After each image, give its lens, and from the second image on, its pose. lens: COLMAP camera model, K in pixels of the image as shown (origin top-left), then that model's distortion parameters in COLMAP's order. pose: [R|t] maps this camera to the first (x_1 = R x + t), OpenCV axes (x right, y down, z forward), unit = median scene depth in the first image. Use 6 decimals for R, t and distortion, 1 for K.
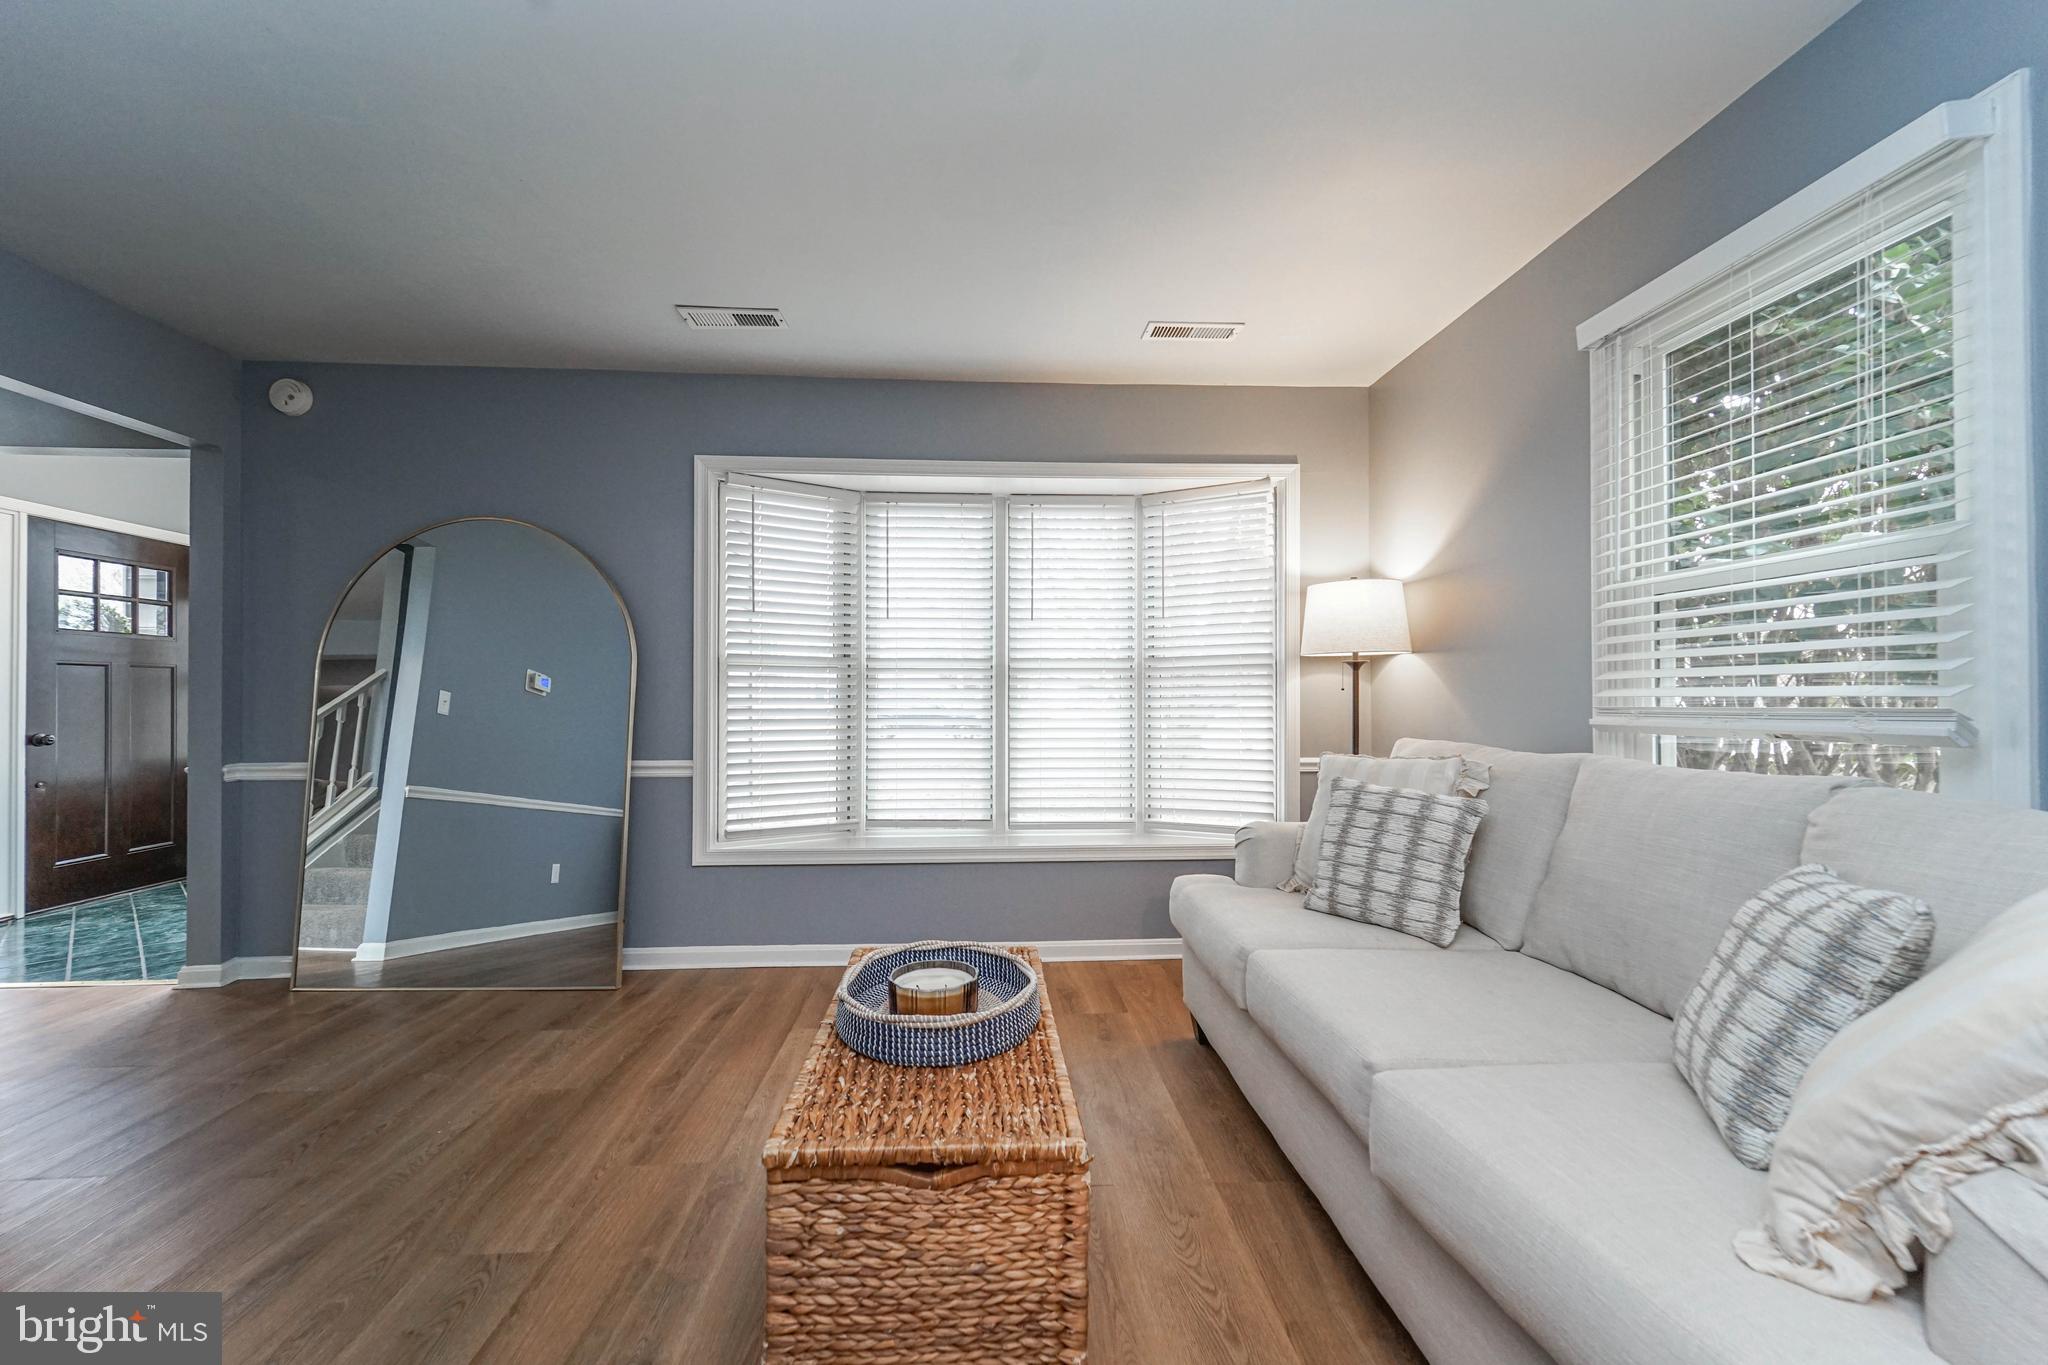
lens RADIAL K [[818.8, 0, 1024.0], [0, 818.8, 691.1], [0, 0, 1]] dist [0.005015, -0.001800]
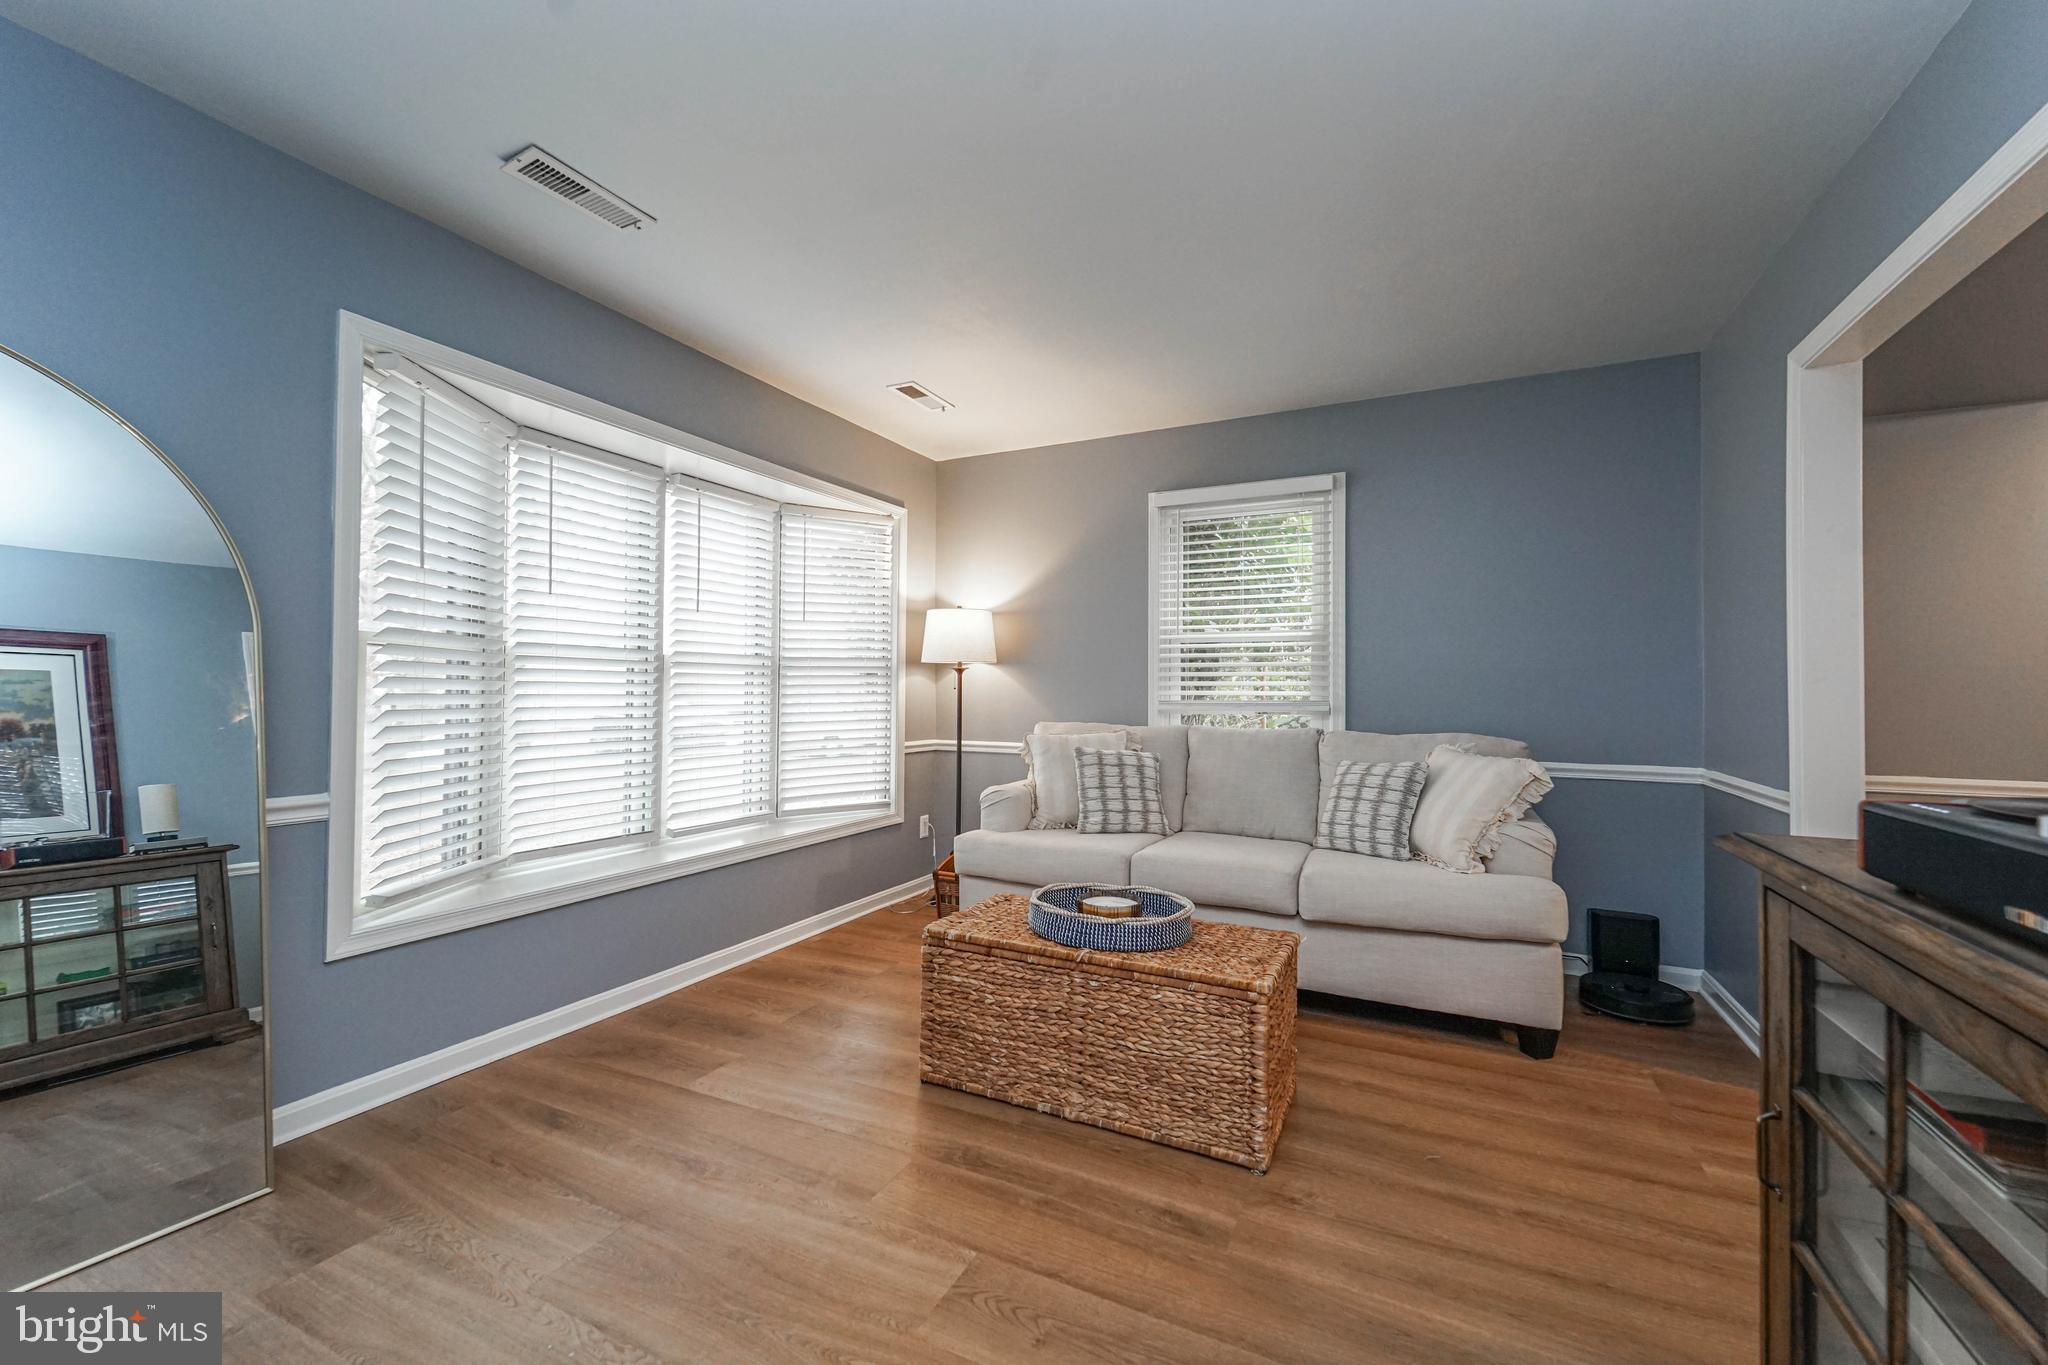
lens RADIAL K [[818.8, 0, 1033.0], [0, 818.8, 675.6], [0, 0, 1]] dist [0.005015, -0.001800]
pose [[0.496834, 0.020023, 0.867614, -0.703860], [-0.009649, 0.999799, -0.017549, -0.000290], [-0.867792, 0.000347, 0.496928, 0.222273]]
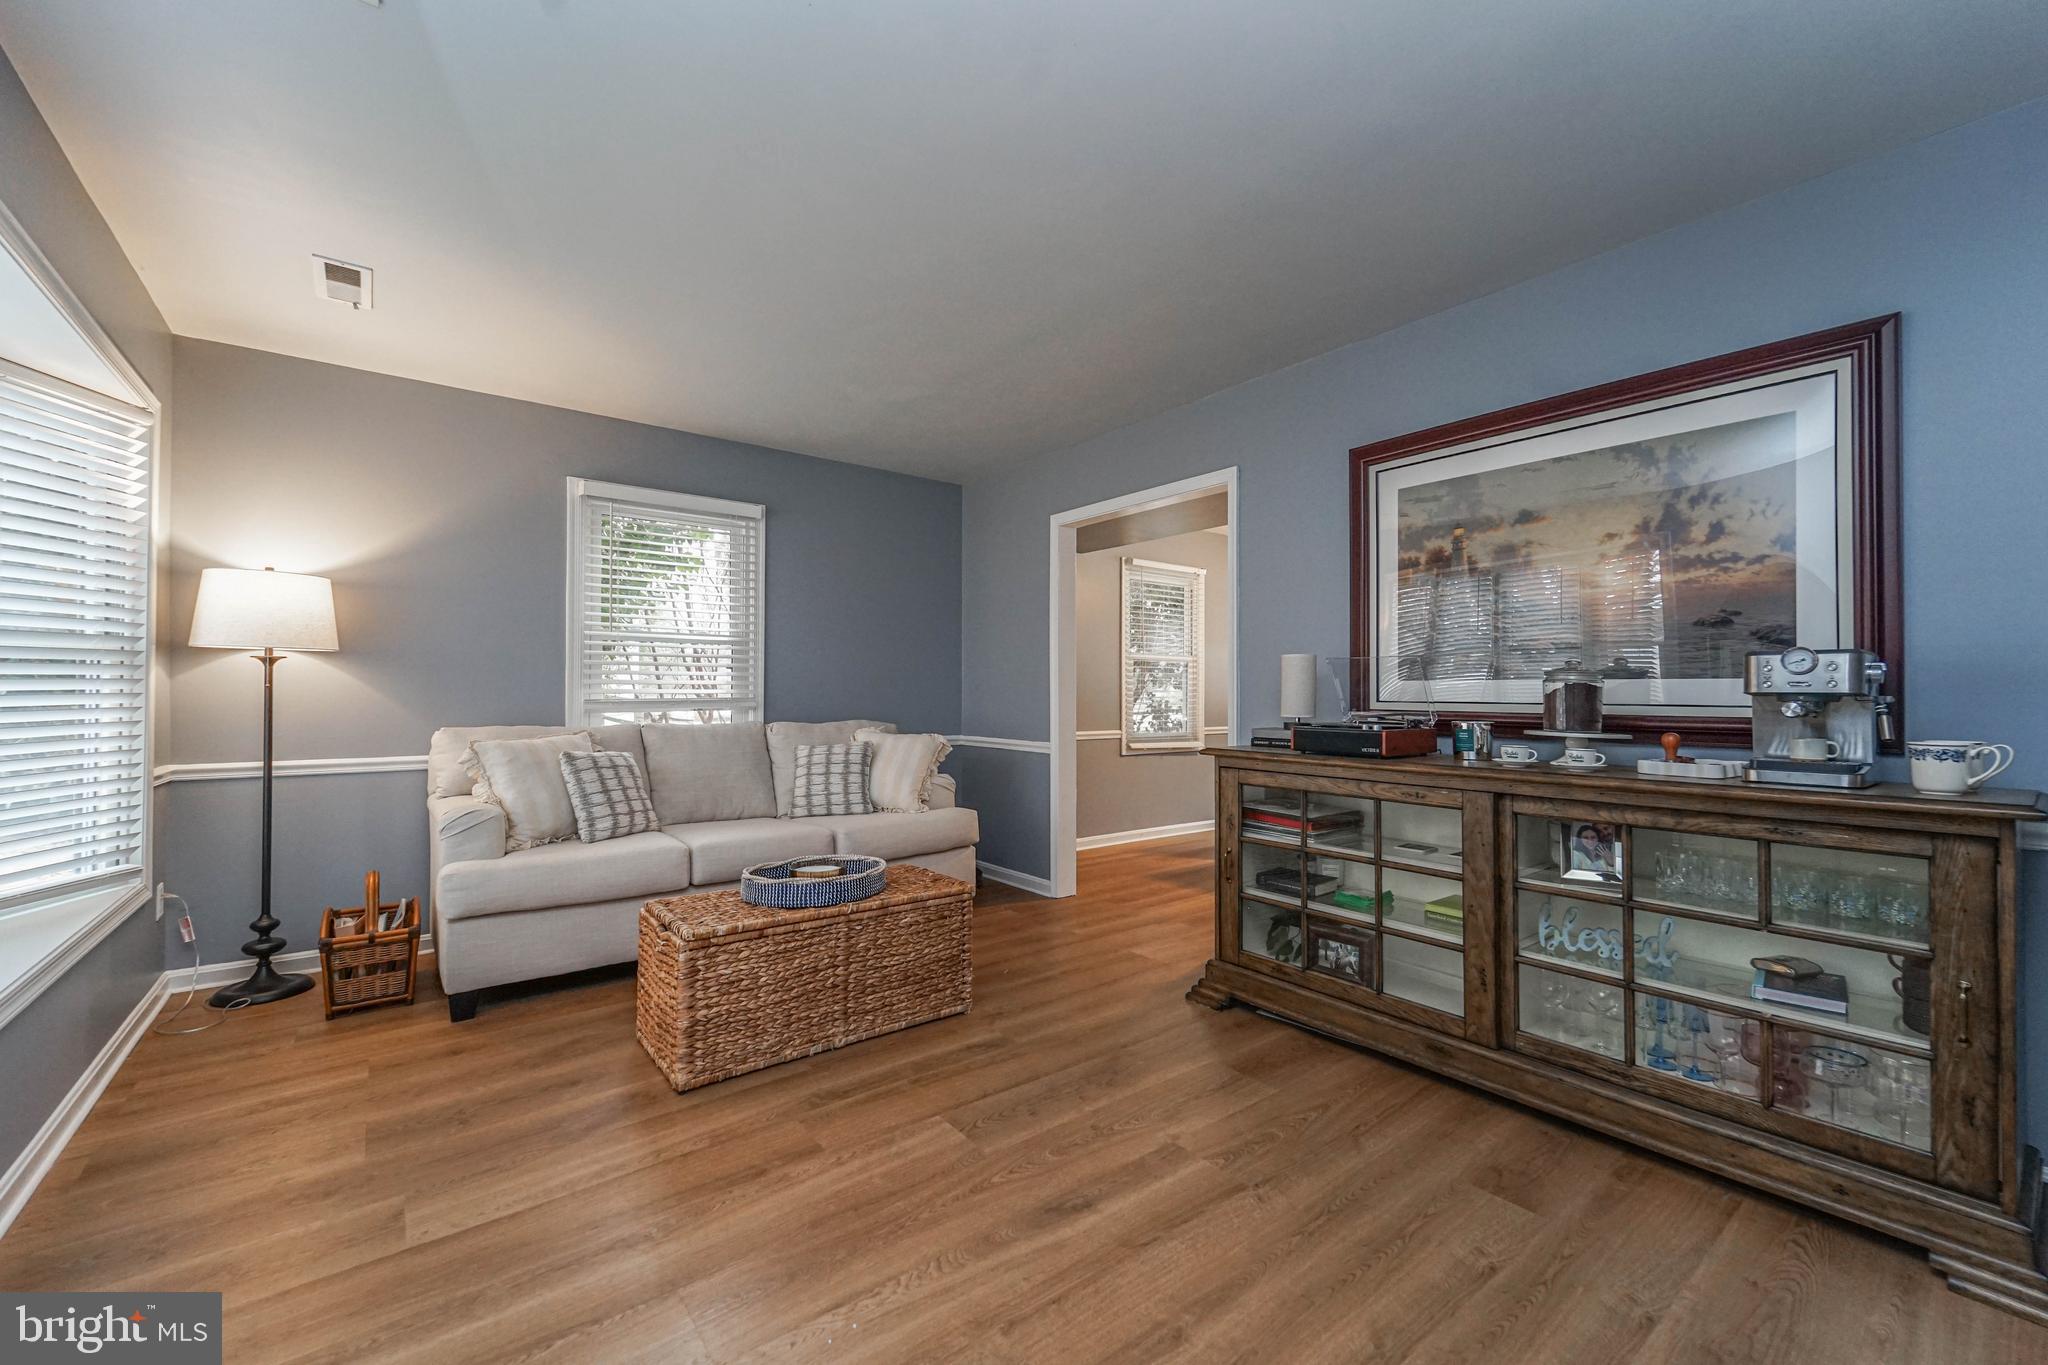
lens RADIAL K [[818.8, 0, 1042.4], [0, 818.8, 680.9], [0, 0, 1]] dist [0.005015, -0.001800]
pose [[-0.575890, 0.010088, 0.817465, -0.870539], [-0.005419, 0.999855, -0.016156, 0.002614], [-0.817509, -0.013734, -0.575752, 0.812460]]
